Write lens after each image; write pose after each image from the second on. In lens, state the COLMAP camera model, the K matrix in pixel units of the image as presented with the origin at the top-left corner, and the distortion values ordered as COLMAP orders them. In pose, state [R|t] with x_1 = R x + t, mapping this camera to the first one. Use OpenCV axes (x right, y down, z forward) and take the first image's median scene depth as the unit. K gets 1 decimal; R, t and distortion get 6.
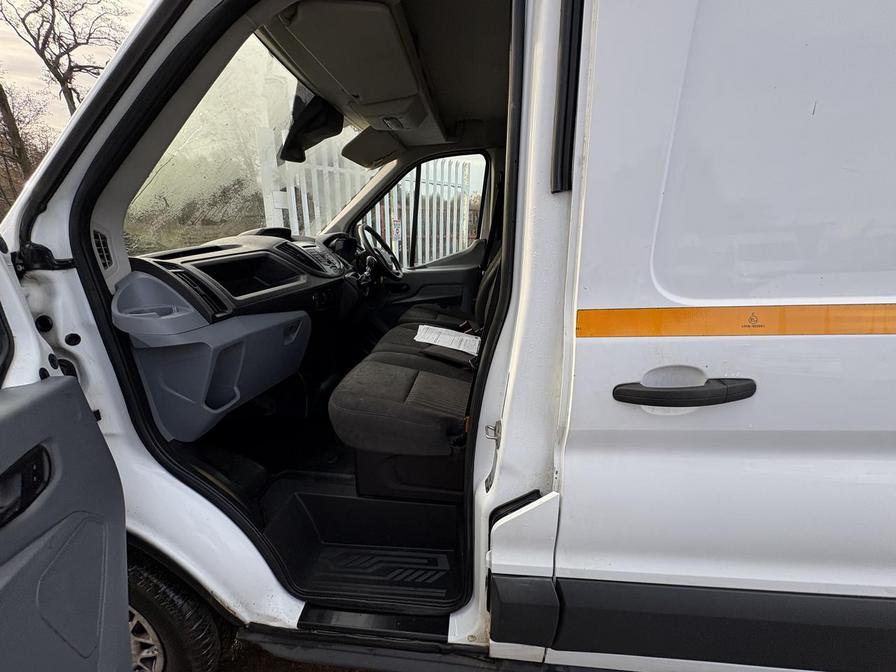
lens RADIAL K [[355.7, 0, 447.3], [0, 355.7, 336.0], [0, 0, 1]] dist [-0.003936, 0.001577]
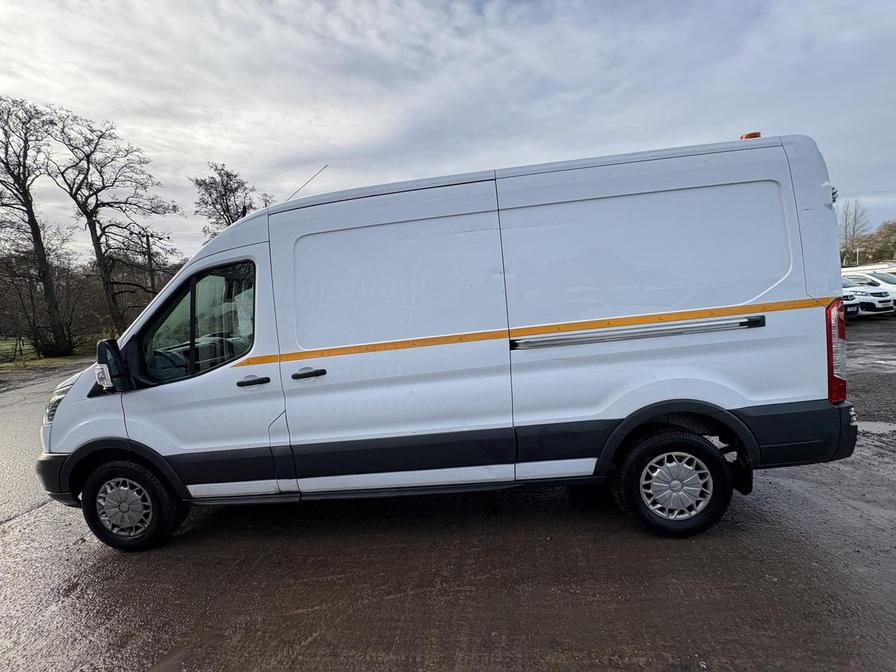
lens RADIAL K [[355.7, 0, 448.2], [0, 355.7, 337.5], [0, 0, 1]] dist [-0.003936, 0.001577]
pose [[0.996709, -0.079097, 0.017757, 0.573040], [0.081047, 0.977046, -0.197008, 0.172962], [-0.001767, 0.197798, 0.980241, -0.733839]]
